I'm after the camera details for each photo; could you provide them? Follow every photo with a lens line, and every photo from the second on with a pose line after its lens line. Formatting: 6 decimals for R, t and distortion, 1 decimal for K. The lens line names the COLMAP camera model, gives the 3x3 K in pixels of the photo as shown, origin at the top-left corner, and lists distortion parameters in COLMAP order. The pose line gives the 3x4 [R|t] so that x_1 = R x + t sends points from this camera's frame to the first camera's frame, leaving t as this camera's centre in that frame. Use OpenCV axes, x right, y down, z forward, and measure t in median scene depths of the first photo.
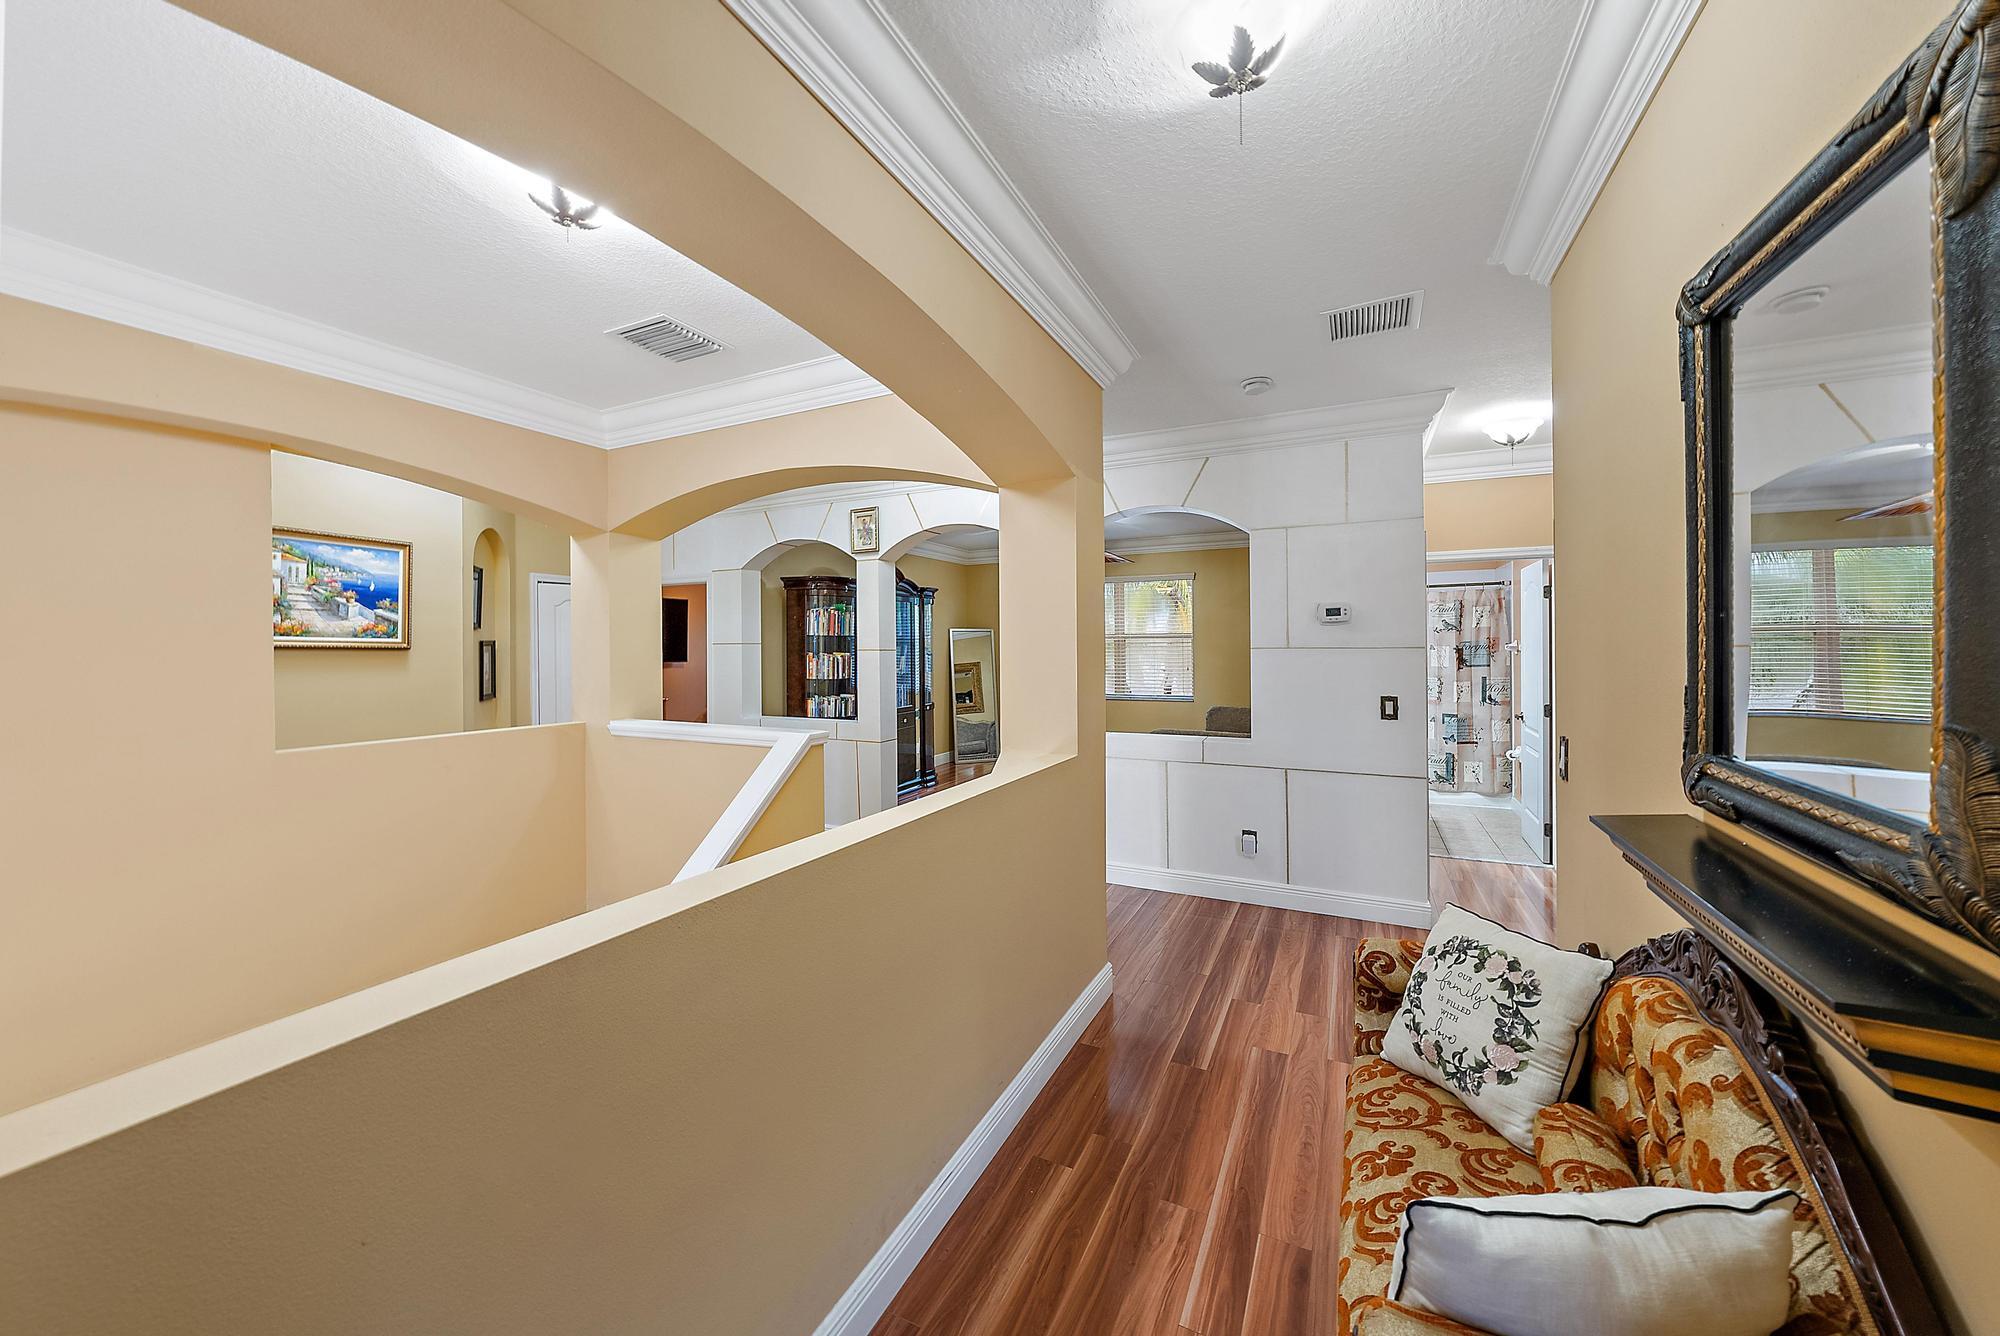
lens RADIAL K [[734.9, 0, 999.4], [0, 734.9, 651.6], [0, 0, 1]] dist [-0.002269, -0.000241]
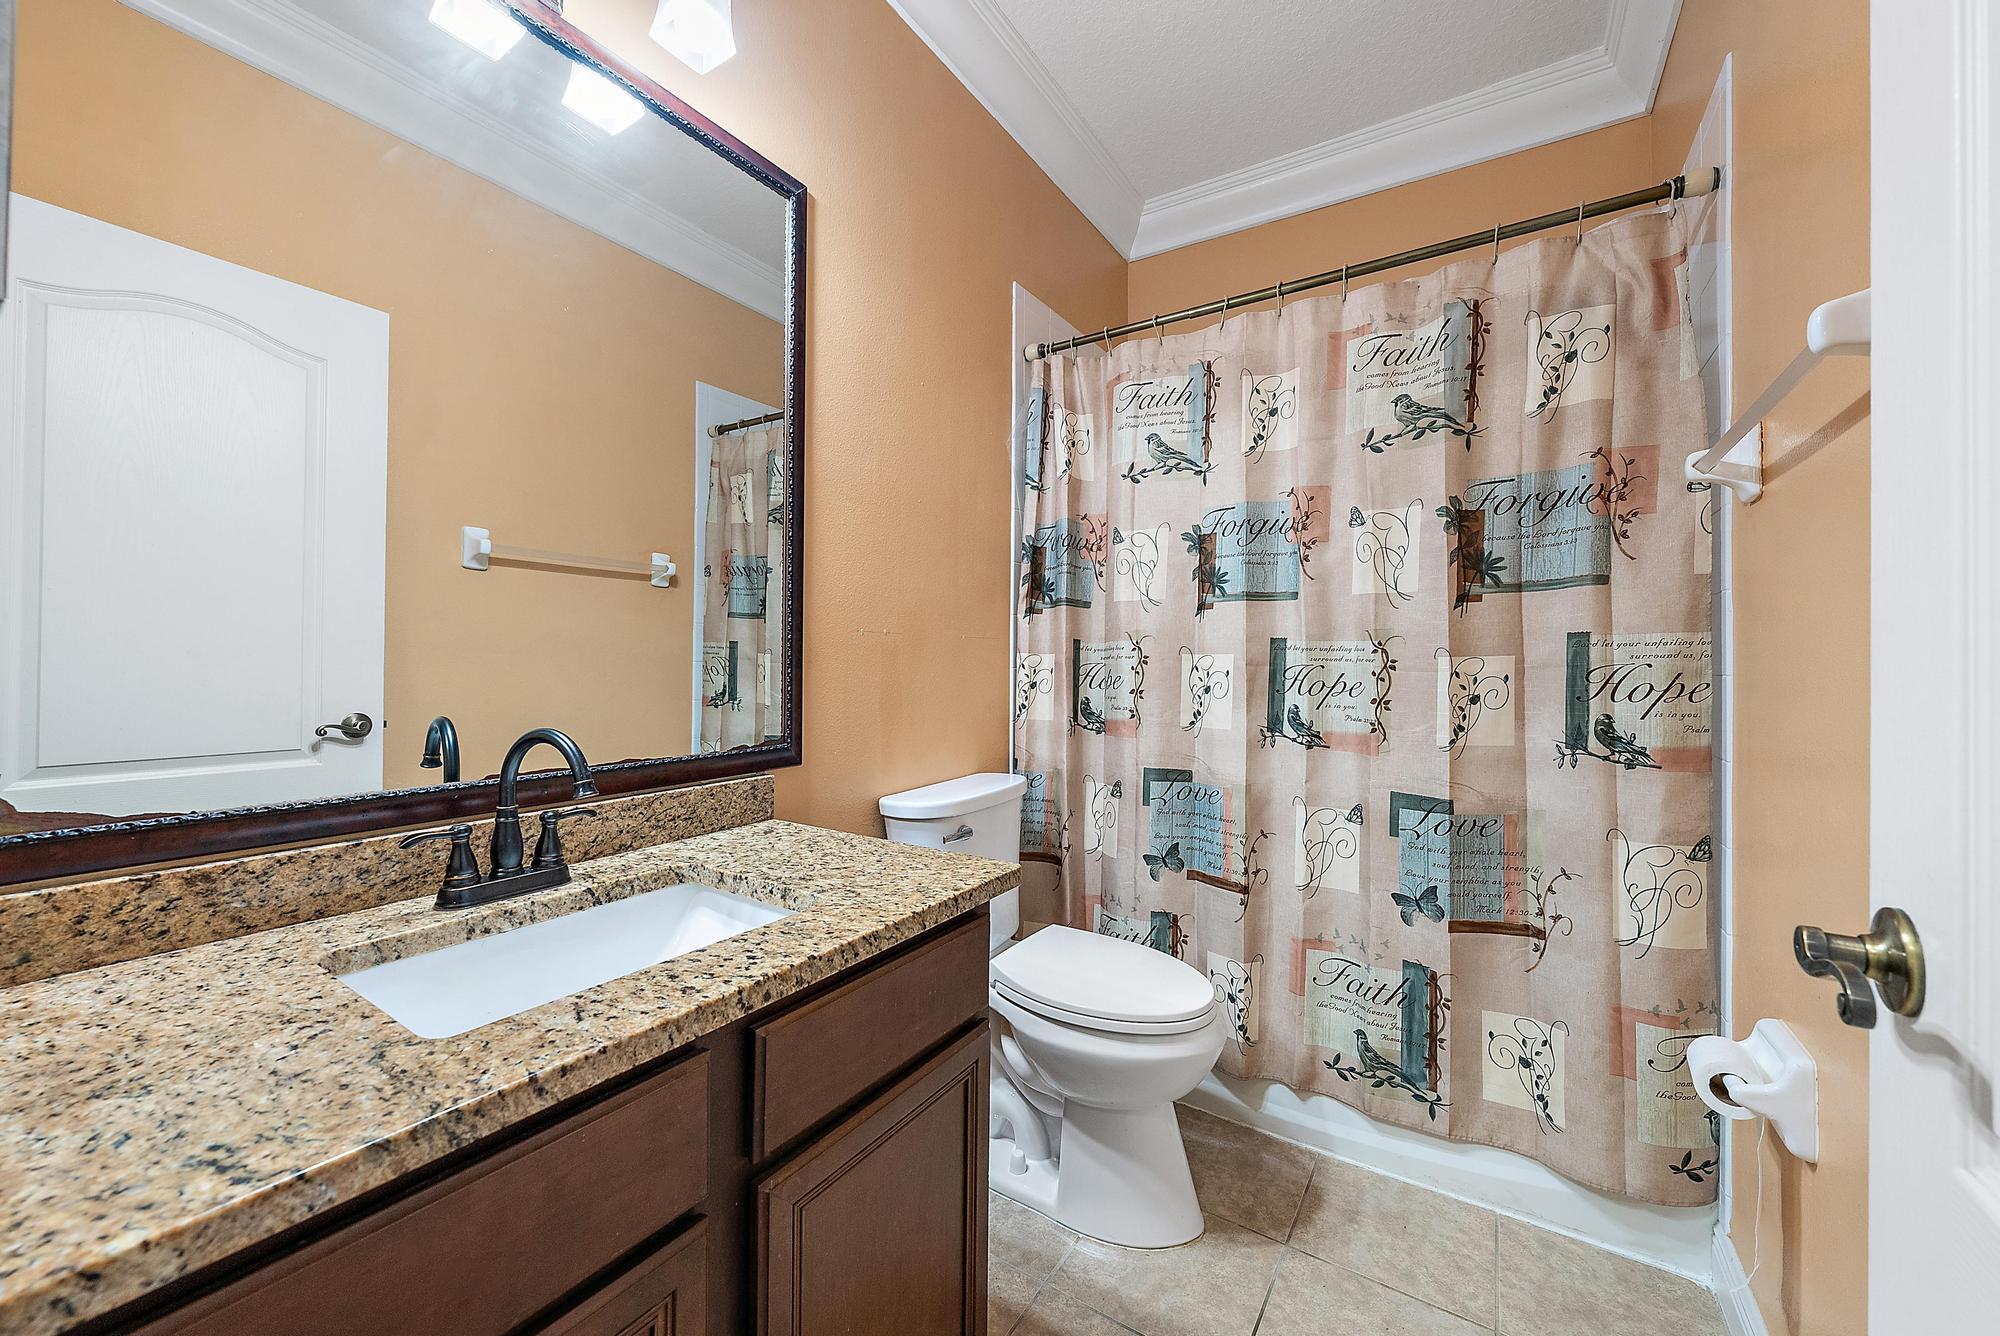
lens RADIAL K [[771.1, 0, 994.4], [0, 771.1, 650.4], [0, 0, 1]] dist [-0.001507, -0.000377]
pose [[0.993148, 0.014939, -0.115902, 0.512572], [-0.016225, 0.999817, -0.010159, 0.044343], [0.115729, 0.011970, 0.993209, 0.750169]]
